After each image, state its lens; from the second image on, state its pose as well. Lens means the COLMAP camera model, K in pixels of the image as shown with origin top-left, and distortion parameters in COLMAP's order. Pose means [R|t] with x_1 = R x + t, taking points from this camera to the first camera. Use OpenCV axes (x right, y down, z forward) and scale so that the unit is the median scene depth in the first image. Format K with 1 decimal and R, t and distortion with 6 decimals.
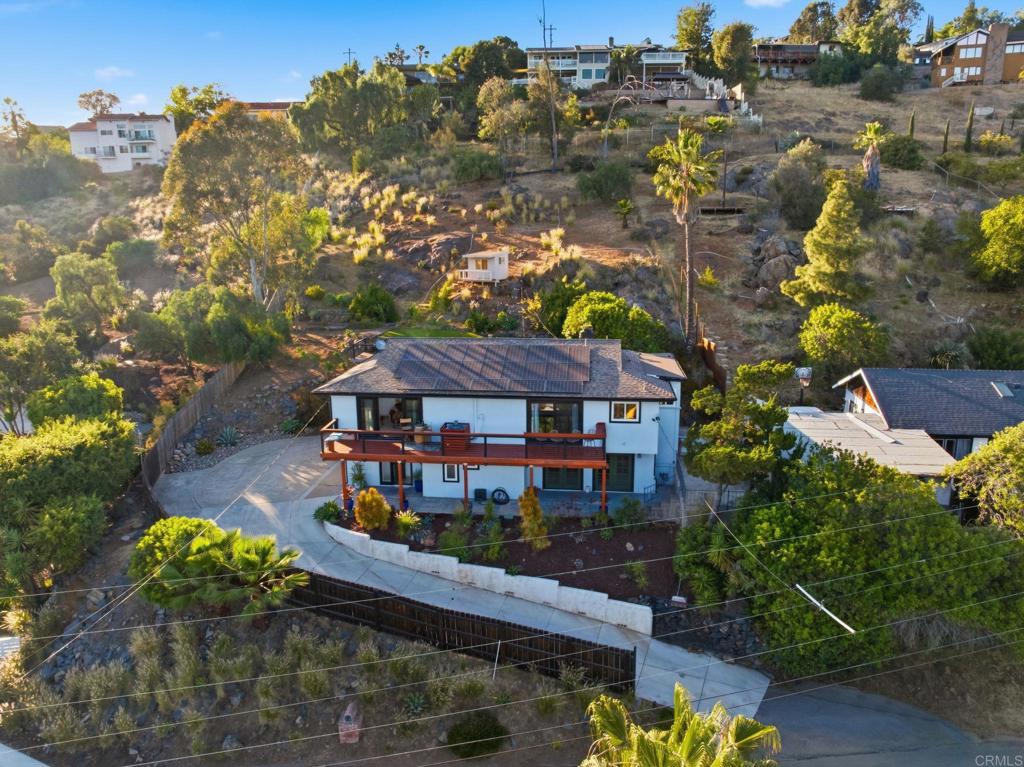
lens RADIAL K [[720.7, 0, 508.8], [0, 720.7, 386.8], [0, 0, 1]] dist [-0.058811, 0.028960]
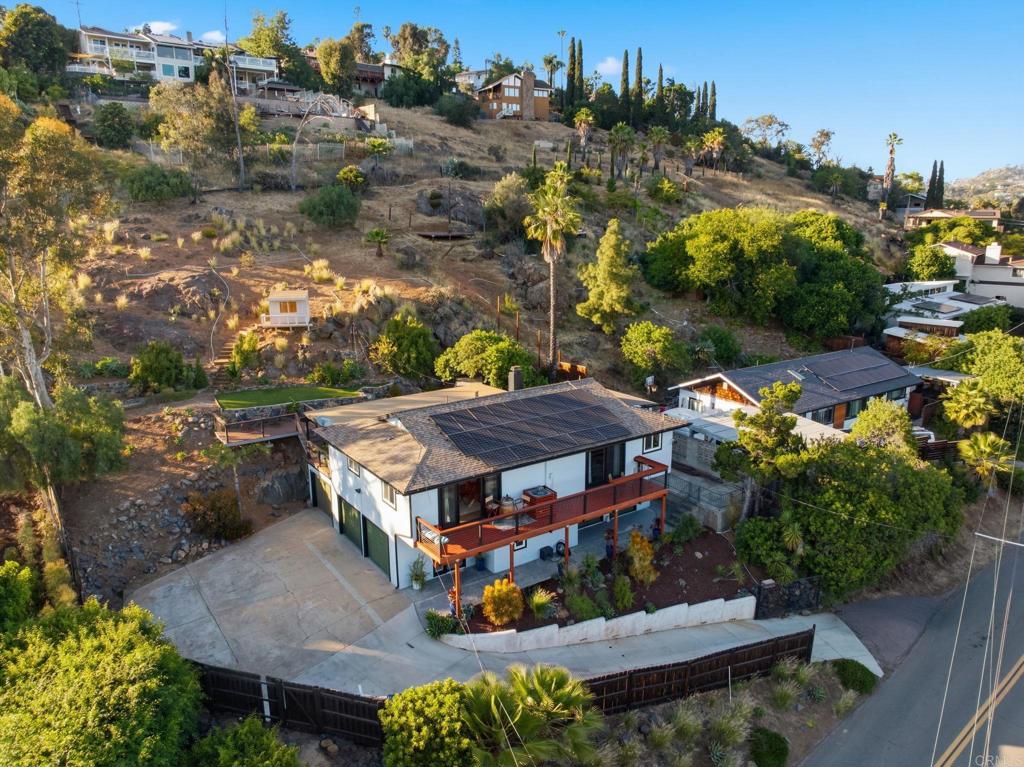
lens RADIAL K [[720.7, 0, 513.5], [0, 720.7, 382.0], [0, 0, 1]] dist [-0.058811, 0.028960]
pose [[0.743390, -0.146298, 0.652662, -0.419106], [0.144814, 0.987845, 0.056485, -0.089676], [-0.652993, 0.052524, 0.755541, 0.160950]]
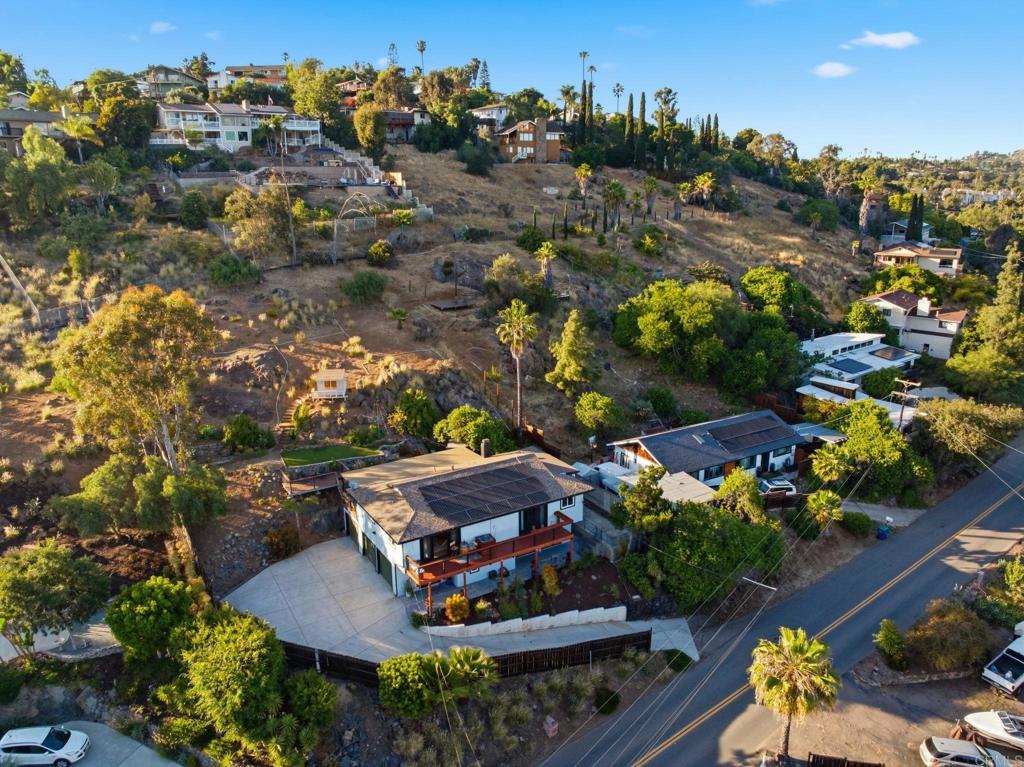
lens RADIAL K [[720.7, 0, 513.4], [0, 720.7, 381.5], [0, 0, 1]] dist [-0.058811, 0.028960]
pose [[0.779943, -0.160554, 0.604906, -0.536145], [0.135999, 0.986917, 0.086596, -0.239412], [-0.610895, 0.014727, 0.791575, -0.163987]]
